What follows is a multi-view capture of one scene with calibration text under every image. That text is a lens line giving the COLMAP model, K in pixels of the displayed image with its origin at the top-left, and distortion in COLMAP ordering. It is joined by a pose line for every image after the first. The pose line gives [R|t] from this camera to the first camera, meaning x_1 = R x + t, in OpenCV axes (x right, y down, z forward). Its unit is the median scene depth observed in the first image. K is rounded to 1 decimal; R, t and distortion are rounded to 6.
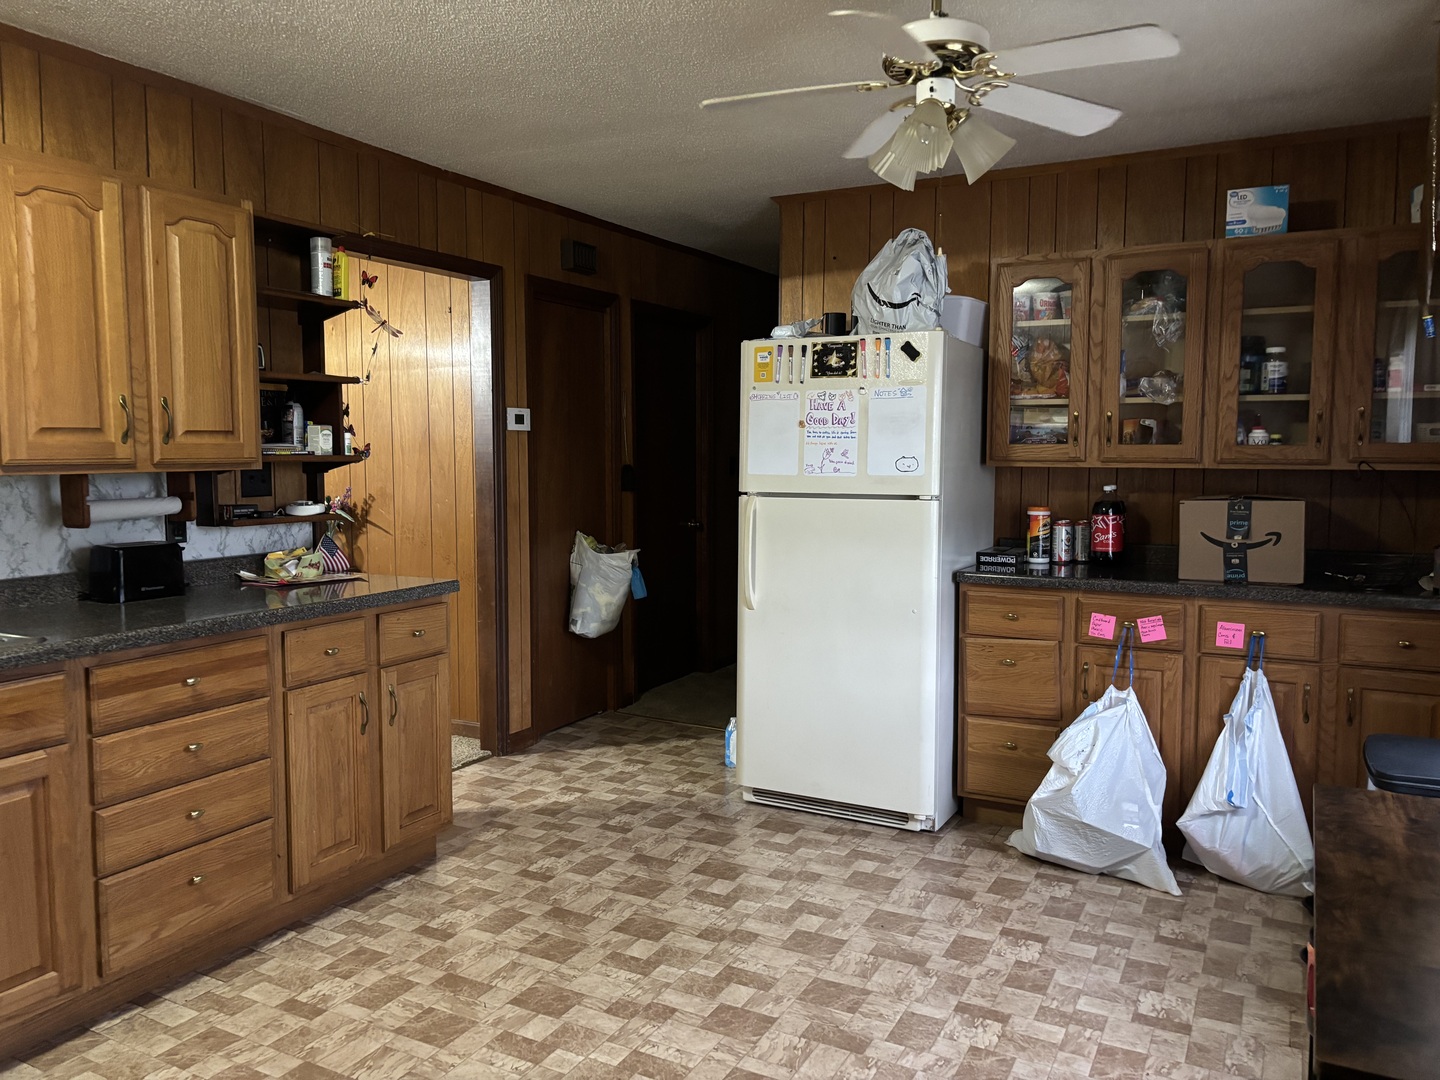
lens RADIAL K [[1097.1, 0, 717.3], [0, 1097.1, 542.7], [0, 0, 1]] dist [0.006283, 0.002767]
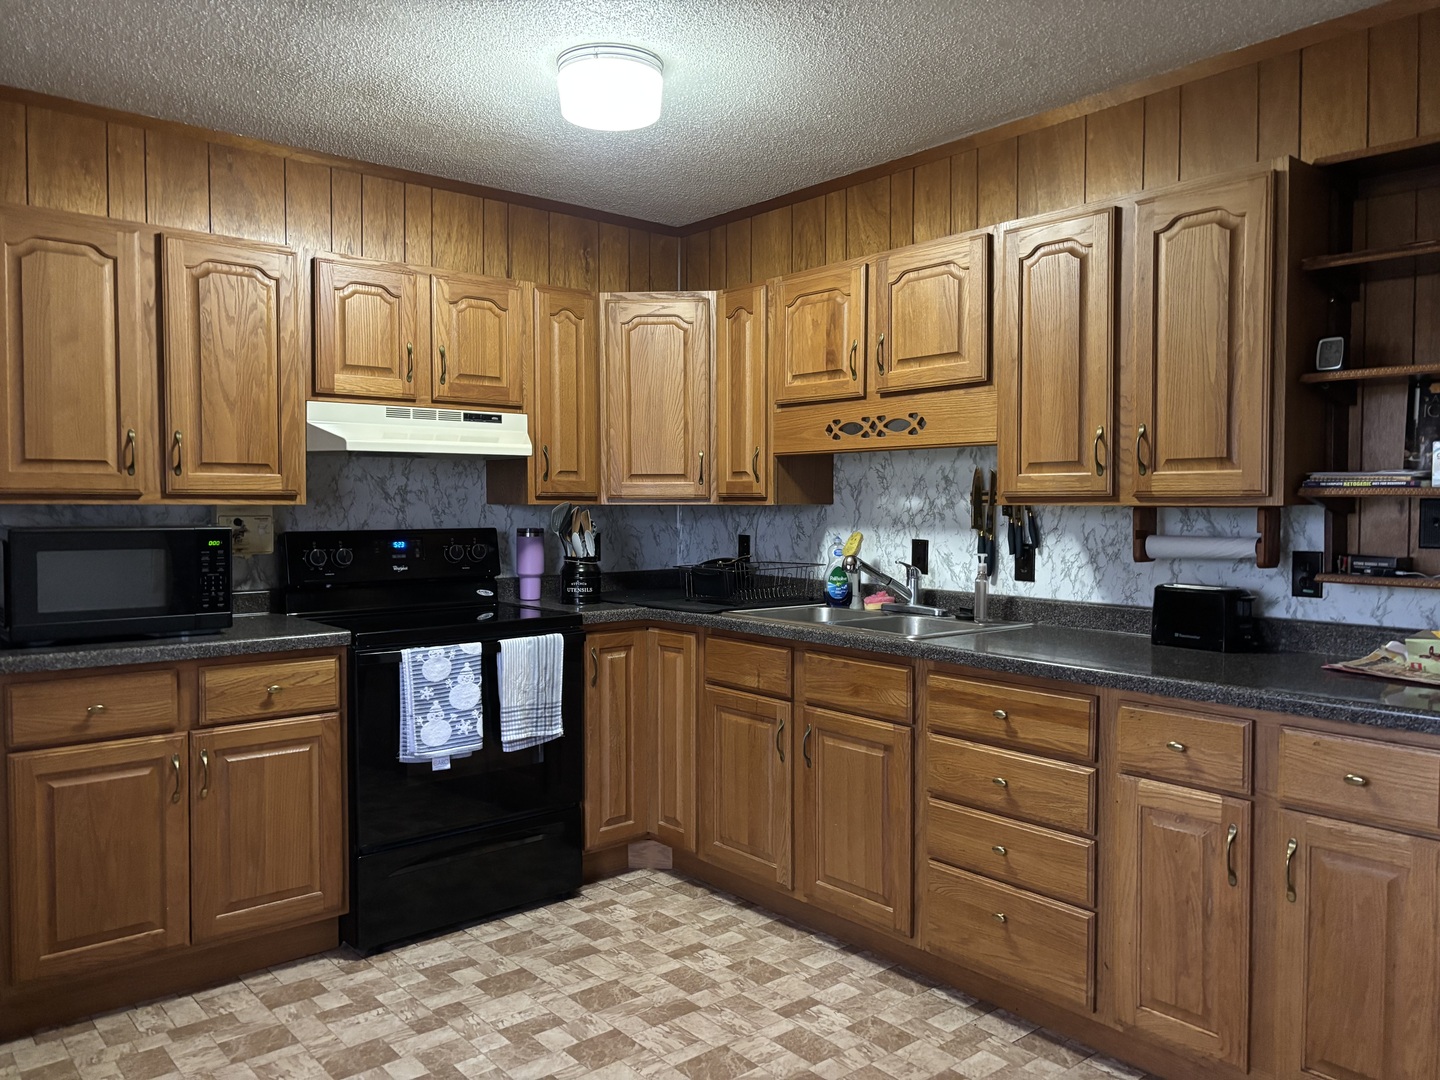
lens RADIAL K [[1165.4, 0, 717.3], [0, 1165.4, 532.8], [0, 0, 1]] dist [0.028780, -0.000365]
pose [[-0.408875, 0.027824, -0.912166, 0.636089], [-0.079062, 0.994697, 0.065781, -0.093090], [0.909159, 0.099014, -0.404507, 1.276879]]
